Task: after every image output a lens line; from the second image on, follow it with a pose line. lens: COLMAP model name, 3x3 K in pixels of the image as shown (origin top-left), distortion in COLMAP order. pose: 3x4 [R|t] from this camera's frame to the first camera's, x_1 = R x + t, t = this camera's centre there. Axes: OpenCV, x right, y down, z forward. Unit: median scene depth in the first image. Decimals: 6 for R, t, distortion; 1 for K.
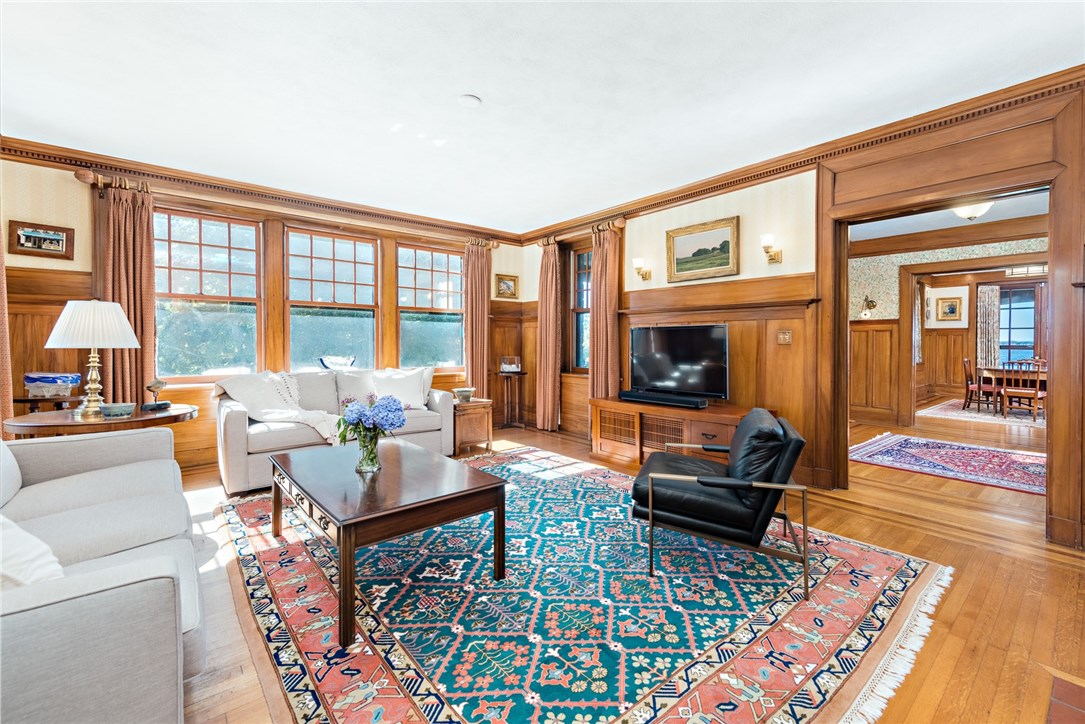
lens RADIAL K [[433.0, 0, 574.0], [0, 433.0, 351.4], [0, 0, 1]] dist [0.009514, -0.000016]
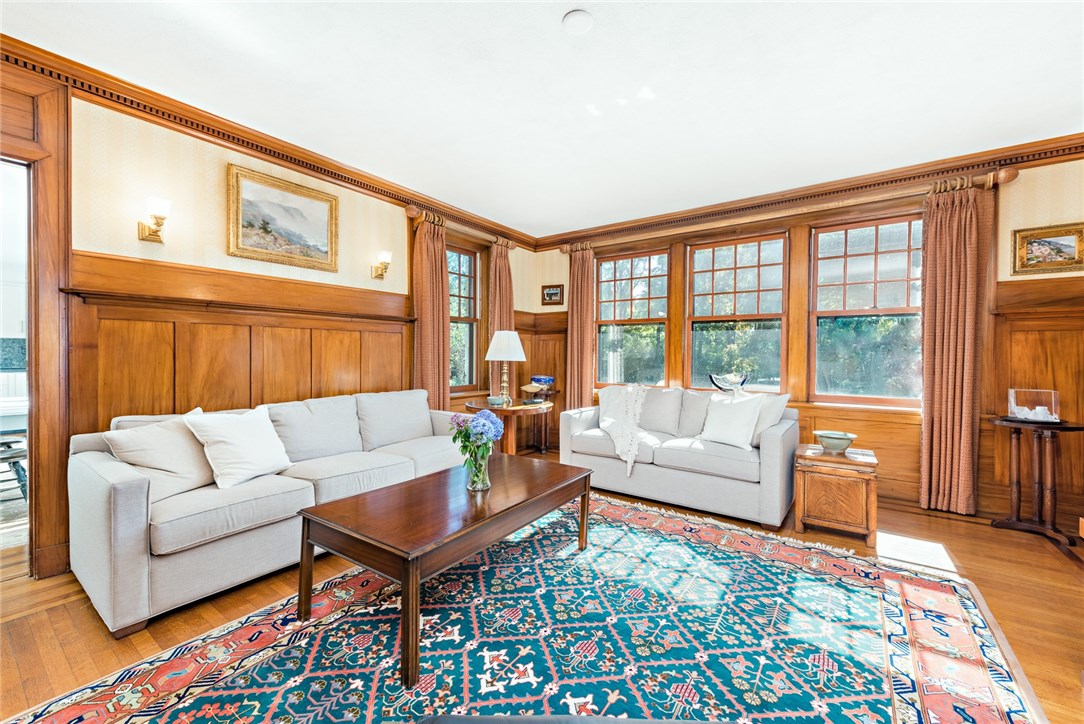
lens RADIAL K [[423.4, 0, 542.0], [0, 423.4, 362.0], [0, 0, 1]] dist [0.008642, -0.000339]
pose [[0.256212, 0.017476, -0.966463, 0.306897], [-0.025971, 0.999600, 0.011191, -0.018079], [0.966272, 0.022233, 0.256564, 0.551103]]
